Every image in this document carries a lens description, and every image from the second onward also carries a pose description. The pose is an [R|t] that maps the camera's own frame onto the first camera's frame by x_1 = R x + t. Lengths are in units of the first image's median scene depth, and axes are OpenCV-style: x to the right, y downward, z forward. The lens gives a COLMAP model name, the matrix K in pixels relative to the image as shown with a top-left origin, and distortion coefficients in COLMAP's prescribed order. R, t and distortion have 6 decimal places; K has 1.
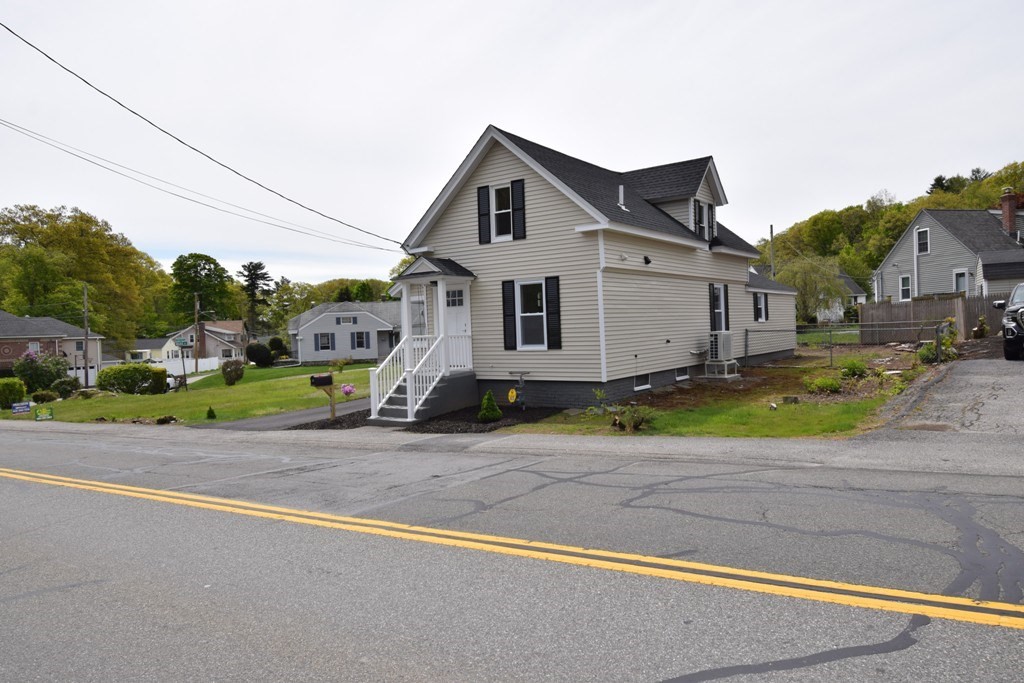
lens RADIAL K [[693.9, 0, 512.0], [0, 693.9, 341.5], [0, 0, 1]] dist [-0.001213, -0.000008]
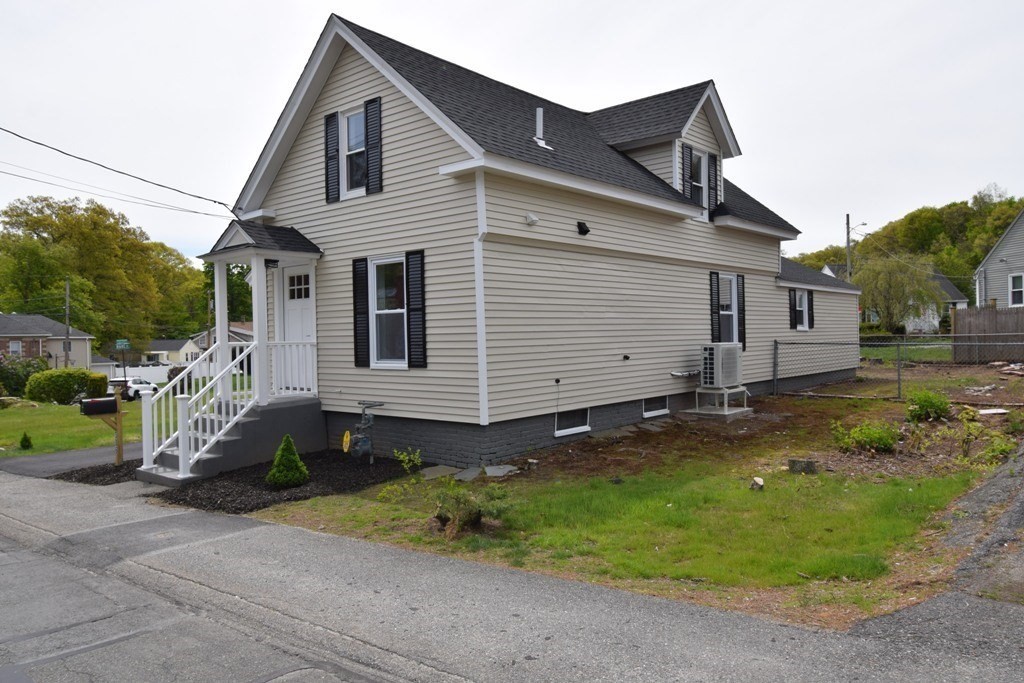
lens RADIAL K [[738.9, 0, 514.2], [0, 738.9, 338.5], [0, 0, 1]] dist [-0.003161, -0.006199]
pose [[0.996379, 0.016200, -0.083464, 0.156899], [-0.017316, 0.999770, -0.012658, -0.006451], [0.083240, 0.014058, 0.996430, 0.272022]]
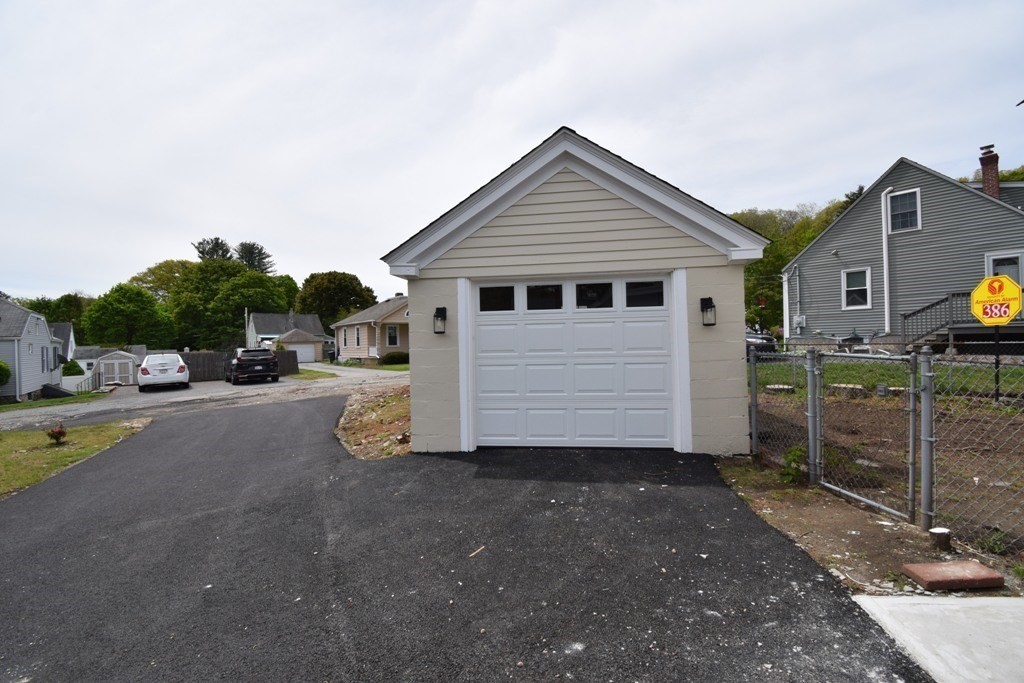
lens RADIAL K [[458.4, 0, 517.1], [0, 458.4, 341.4], [0, 0, 1]] dist [0.014311, -0.021252]
pose [[0.880401, 0.014571, 0.474007, 0.192646], [0.000595, 0.999493, -0.031831, -0.030789], [-0.474230, 0.028306, 0.879946, 1.498359]]
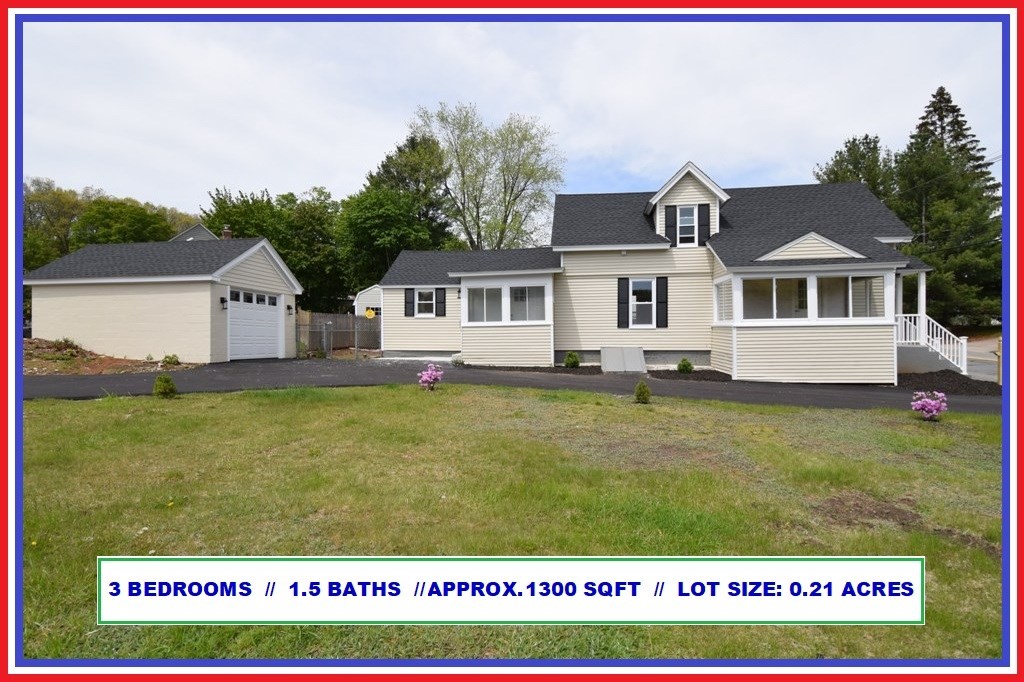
lens RADIAL K [[498.2, 0, 516.1], [0, 498.2, 339.4], [0, 0, 1]] dist [0.019139, -0.030554]
pose [[-0.465837, 0.038514, 0.884032, -0.490343], [0.034153, 0.999090, -0.025529, 0.026978], [-0.884211, 0.018300, -0.466728, 1.724980]]
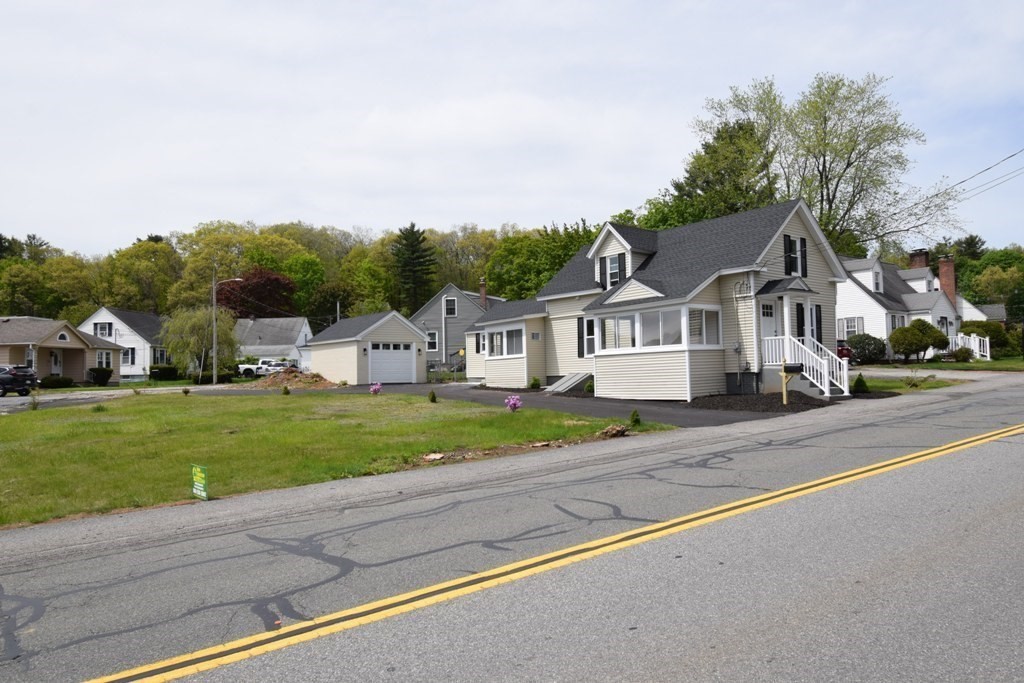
lens RADIAL K [[720.1, 0, 512.0], [0, 720.1, 341.5], [0, 0, 1]] dist [0.003453, 0.001010]
pose [[0.278555, 0.077113, 0.957319, -1.277959], [0.025163, 0.995843, -0.087538, 0.084472], [-0.960091, 0.048474, 0.275457, 0.942230]]
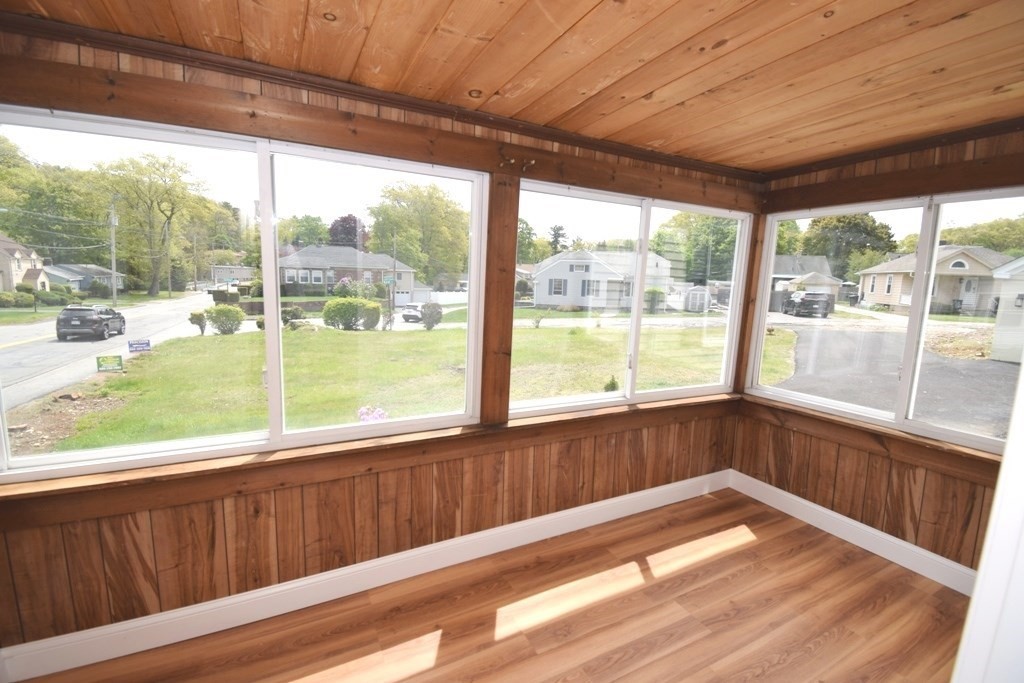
lens RADIAL K [[458.4, 0, 517.1], [0, 458.4, 341.4], [0, 0, 1]] dist [0.014311, -0.021252]
pose [[0.896453, 0.122947, -0.425741, -0.047559], [-0.068326, 0.987601, 0.141334, -0.034840], [0.437839, -0.097610, 0.893739, 0.947986]]
